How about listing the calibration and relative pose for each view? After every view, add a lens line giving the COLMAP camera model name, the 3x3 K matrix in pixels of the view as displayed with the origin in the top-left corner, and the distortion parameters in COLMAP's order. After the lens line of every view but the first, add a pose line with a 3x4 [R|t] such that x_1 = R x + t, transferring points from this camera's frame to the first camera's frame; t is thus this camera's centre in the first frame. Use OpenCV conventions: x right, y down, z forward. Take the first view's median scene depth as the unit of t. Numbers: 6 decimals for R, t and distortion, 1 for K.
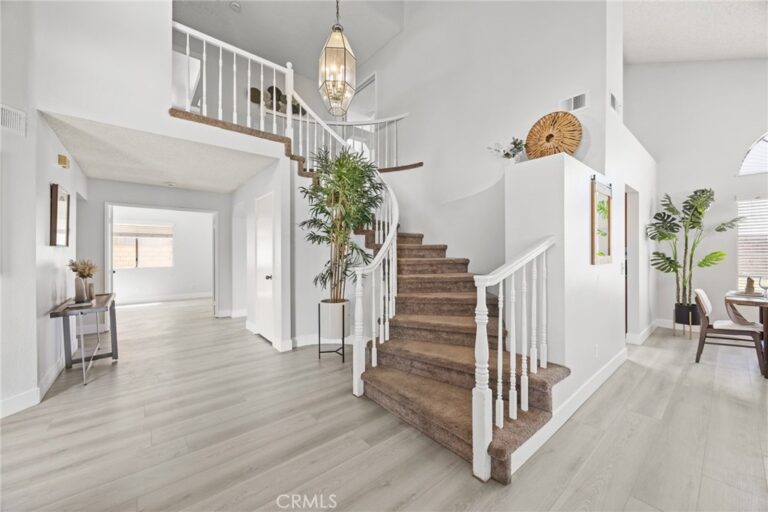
lens RADIAL K [[291.6, 0, 387.0], [0, 291.6, 254.9], [0, 0, 1]] dist [-0.001526, -0.000032]
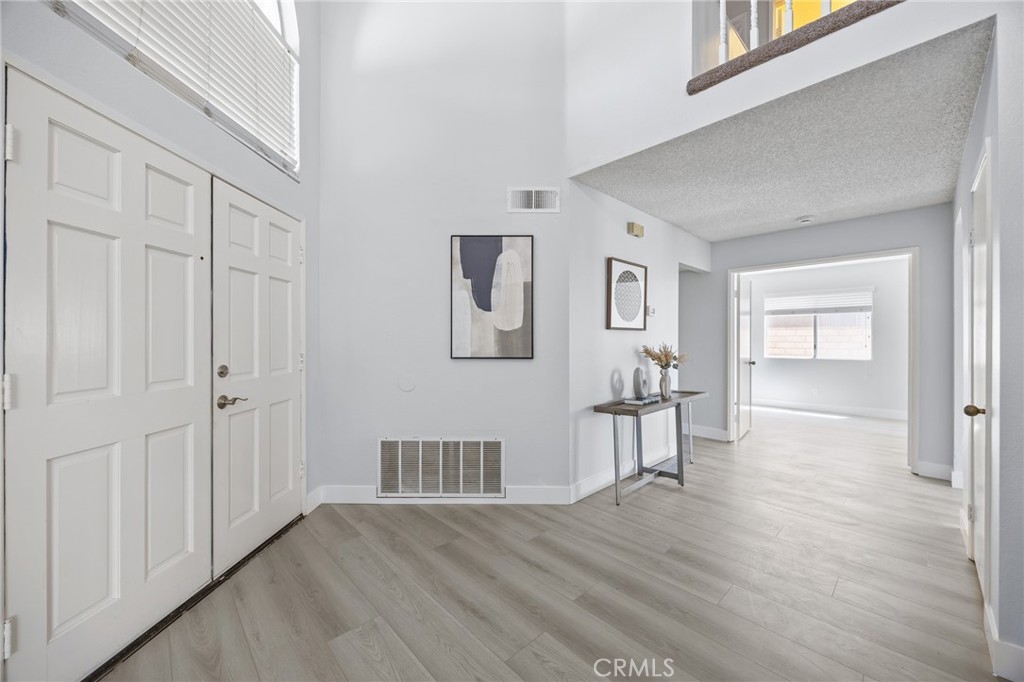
lens RADIAL K [[380.7, 0, 512.0], [0, 380.7, 341.0], [0, 0, 1]] dist [-0.001100, -0.000037]
pose [[0.066940, 0.003301, -0.997752, -0.017789], [-0.001817, 0.999993, 0.003187, 0.000869], [0.997755, 0.001600, 0.066945, 0.376953]]
